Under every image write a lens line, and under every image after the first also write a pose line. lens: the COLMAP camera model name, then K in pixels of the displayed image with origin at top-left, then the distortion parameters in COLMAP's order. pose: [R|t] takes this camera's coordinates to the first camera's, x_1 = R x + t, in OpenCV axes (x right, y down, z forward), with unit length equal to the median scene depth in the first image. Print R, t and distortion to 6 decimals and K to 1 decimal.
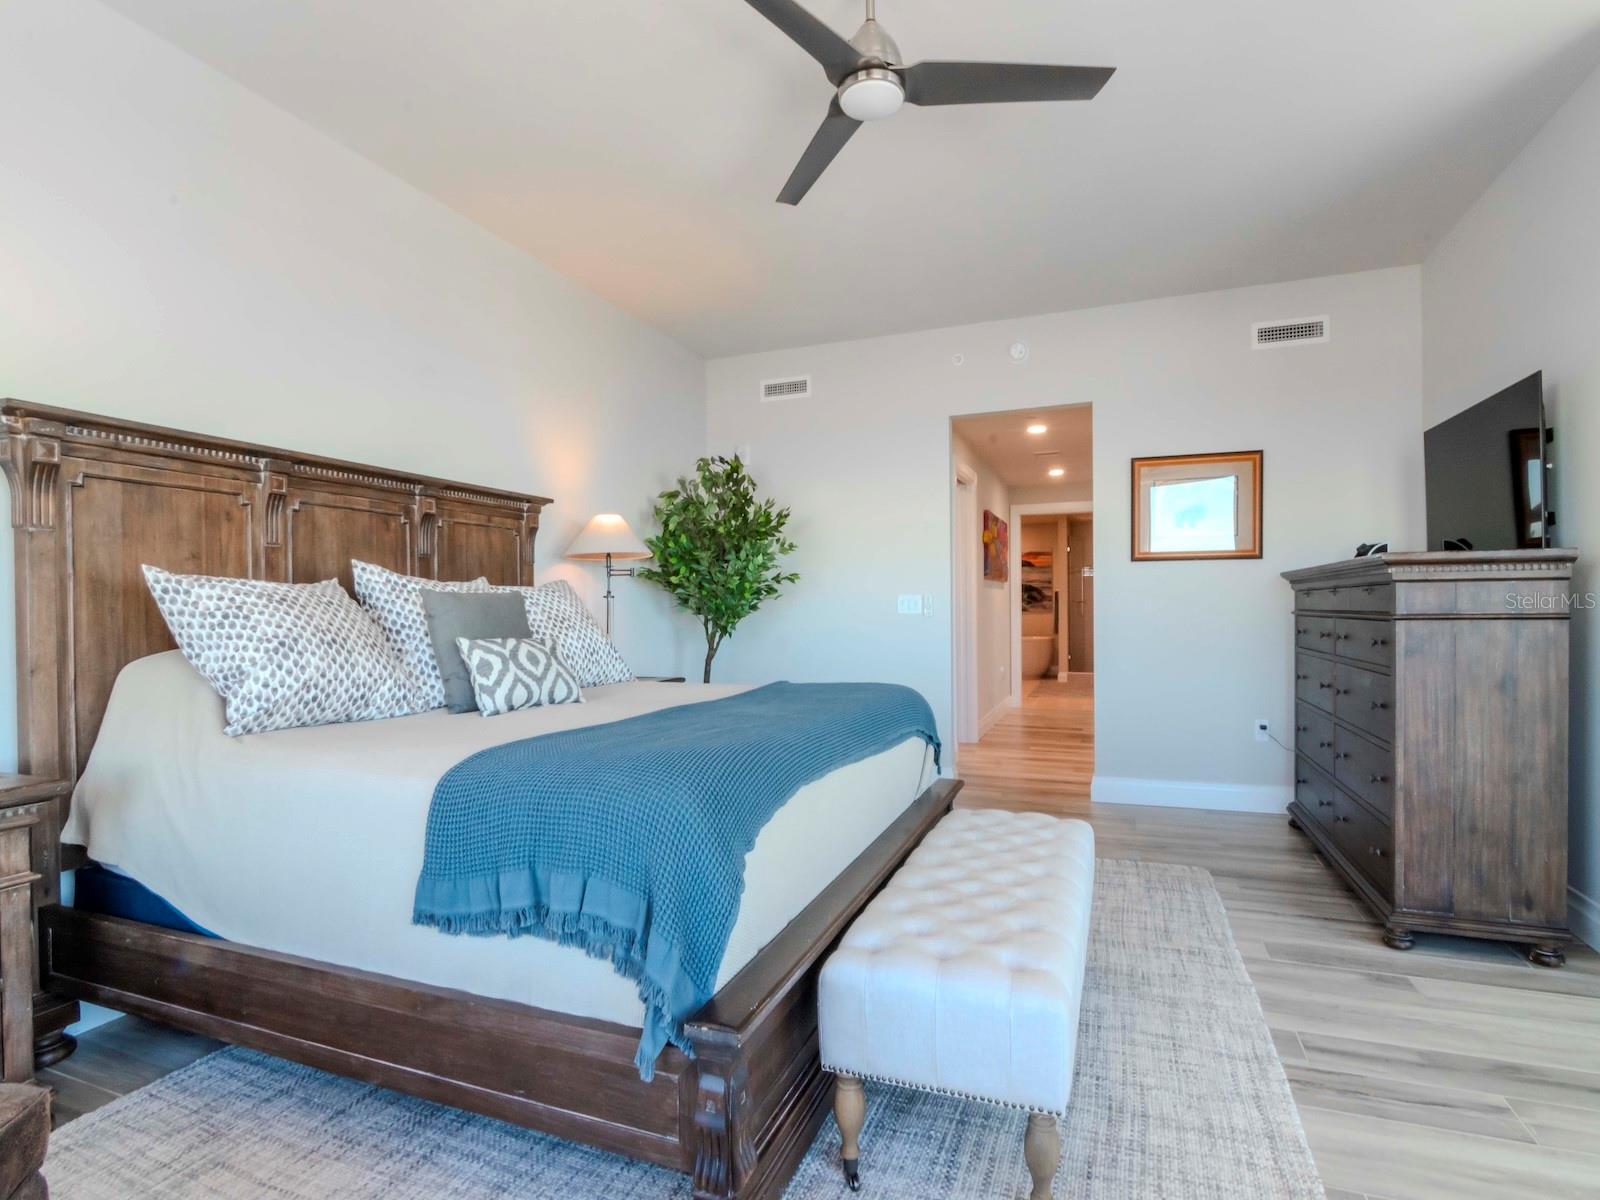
lens RADIAL K [[807.0, 0, 744.0], [0, 807.0, 595.4], [0, 0, 1]] dist [0.000964, -0.000450]
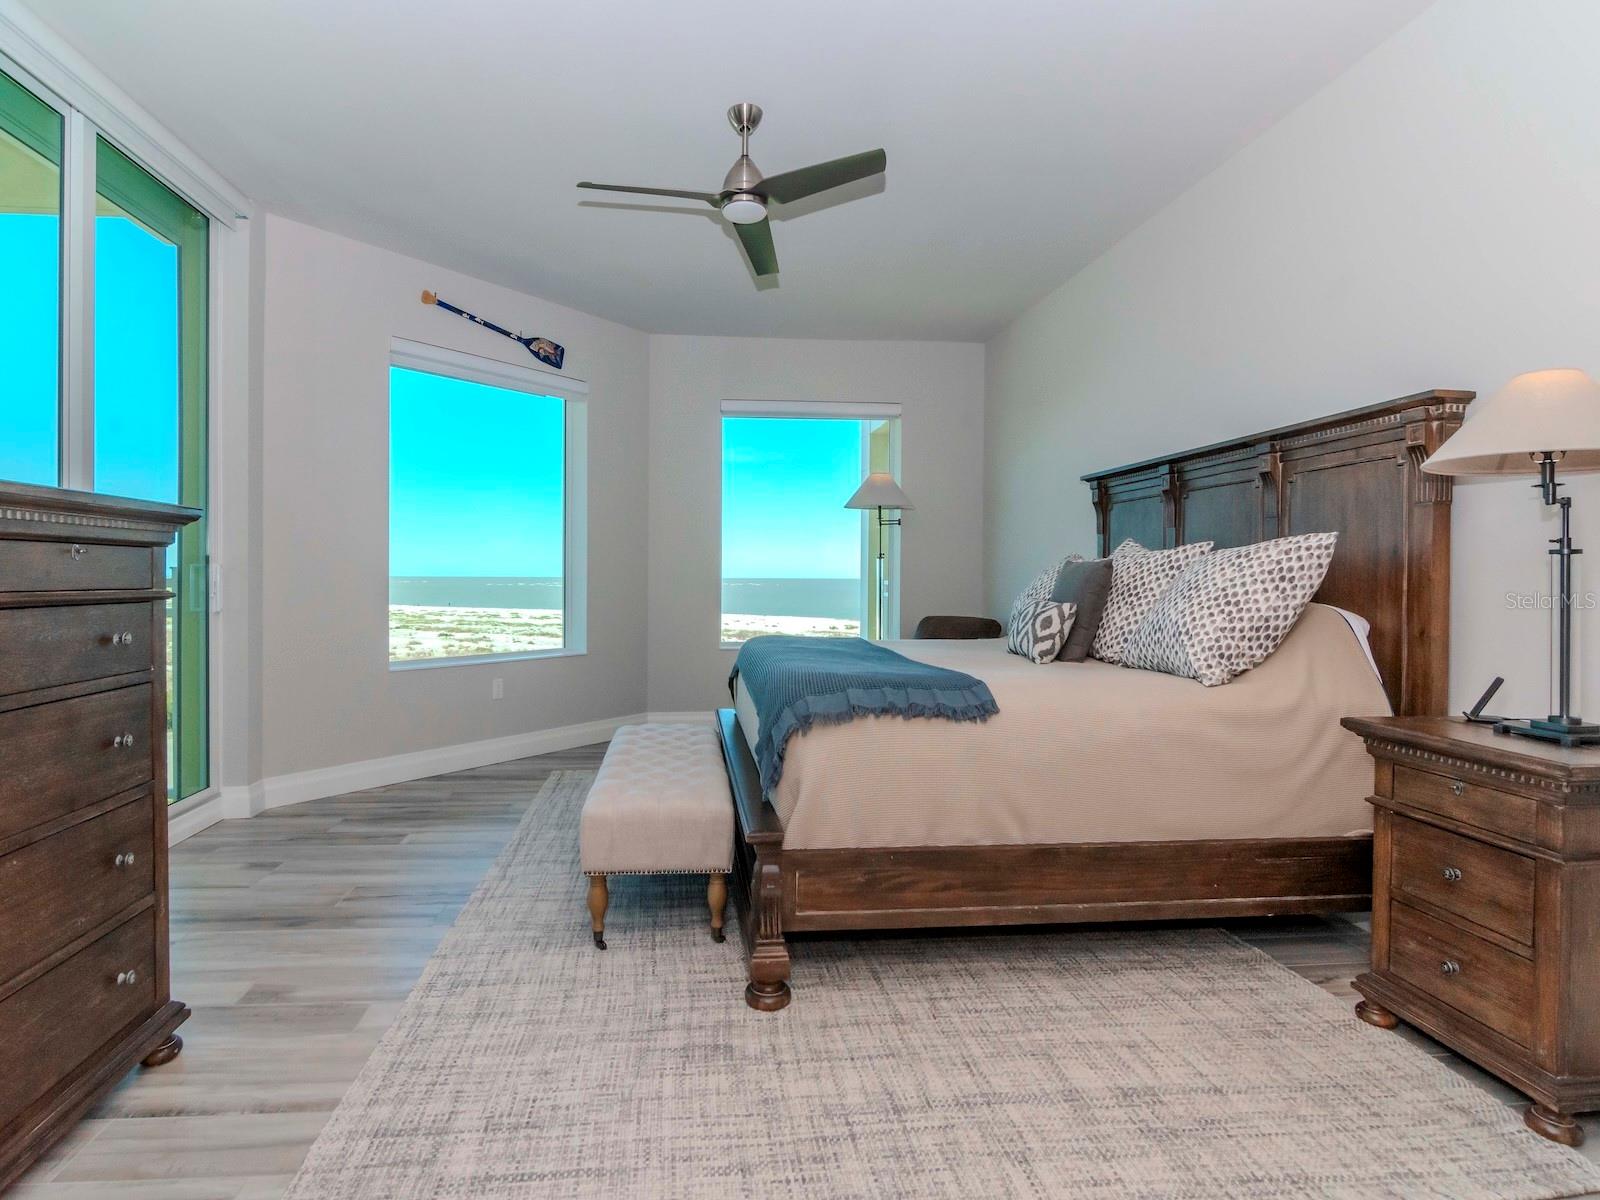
lens RADIAL K [[807.0, 0, 744.0], [0, 807.0, 595.4], [0, 0, 1]] dist [0.000964, -0.000450]
pose [[-0.866801, 0.010644, -0.498540, 0.717114], [0.007193, 0.999935, 0.008844, 0.028611], [0.498602, 0.004080, -0.866822, 1.868527]]
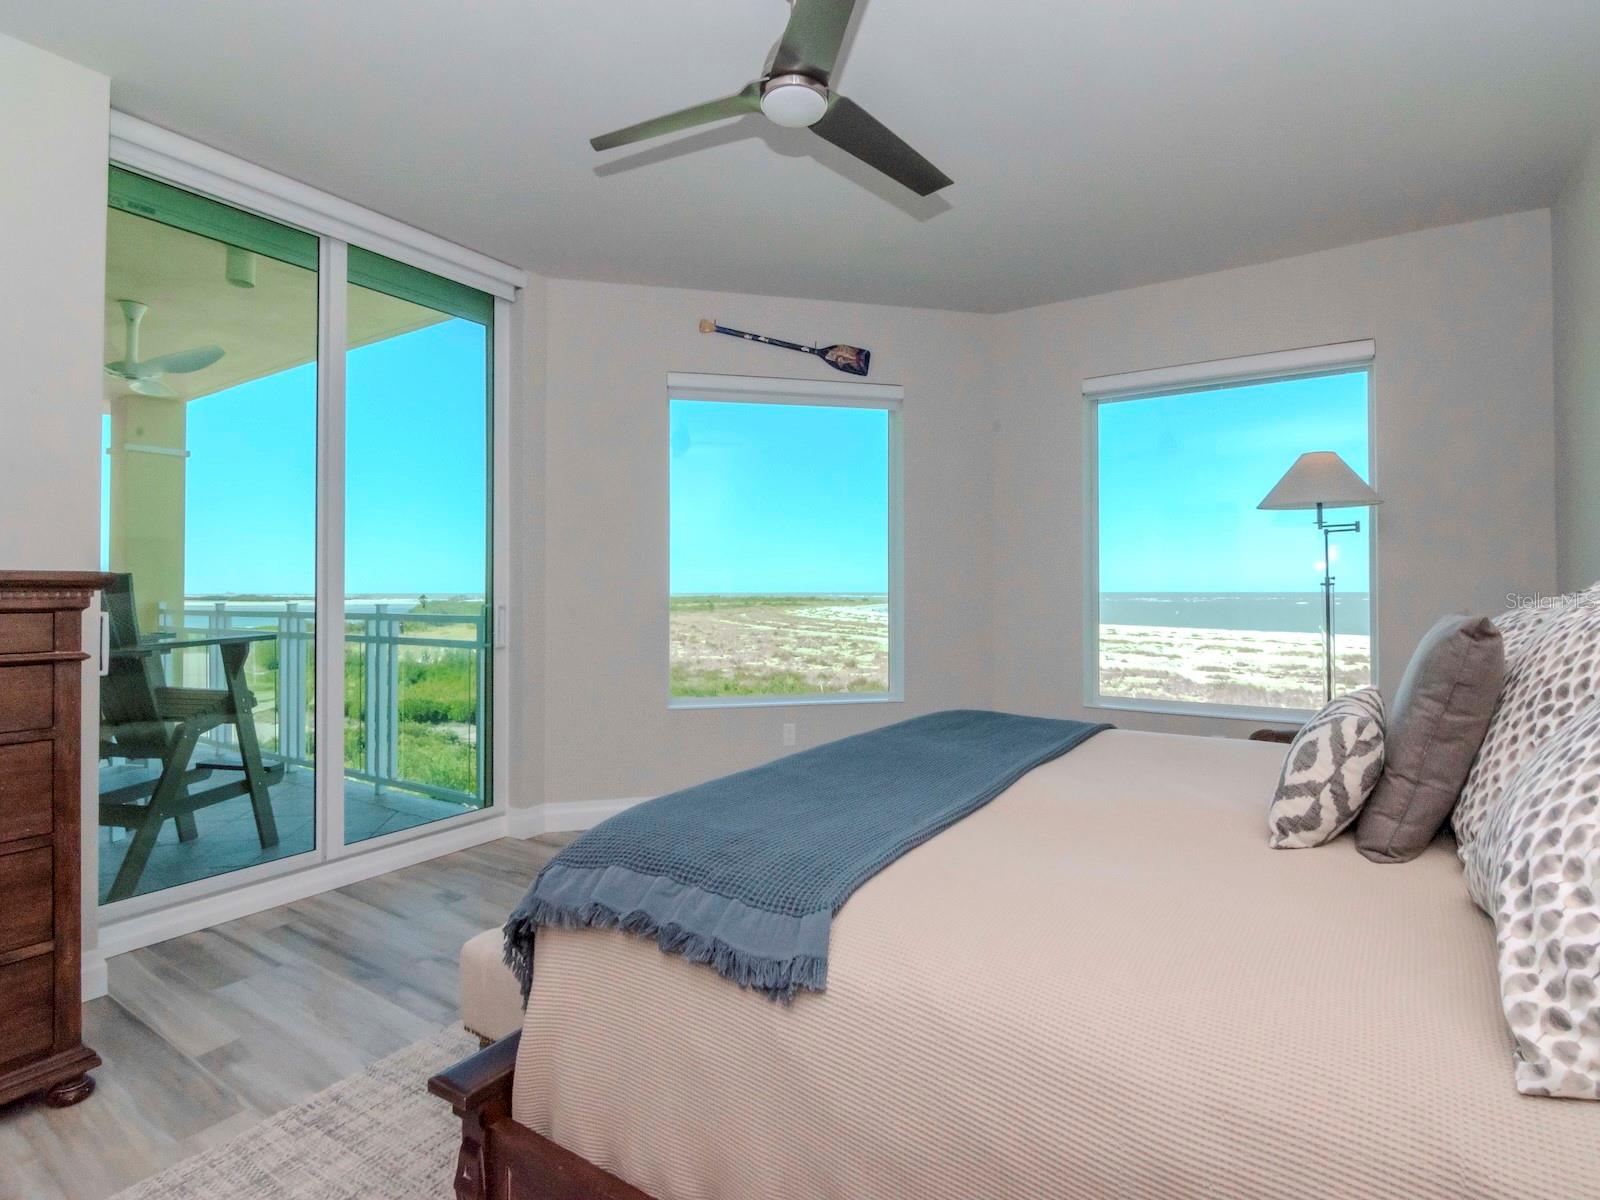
lens RADIAL K [[792.5, 0, 809.2], [0, 792.5, 591.0], [0, 0, 1]] dist [-0.000183, -0.009180]
pose [[-0.992106, 0.005171, 0.125299, 0.041808], [0.002801, 0.999814, -0.019085, -0.014128], [-0.125374, -0.018583, -0.991936, 1.636267]]
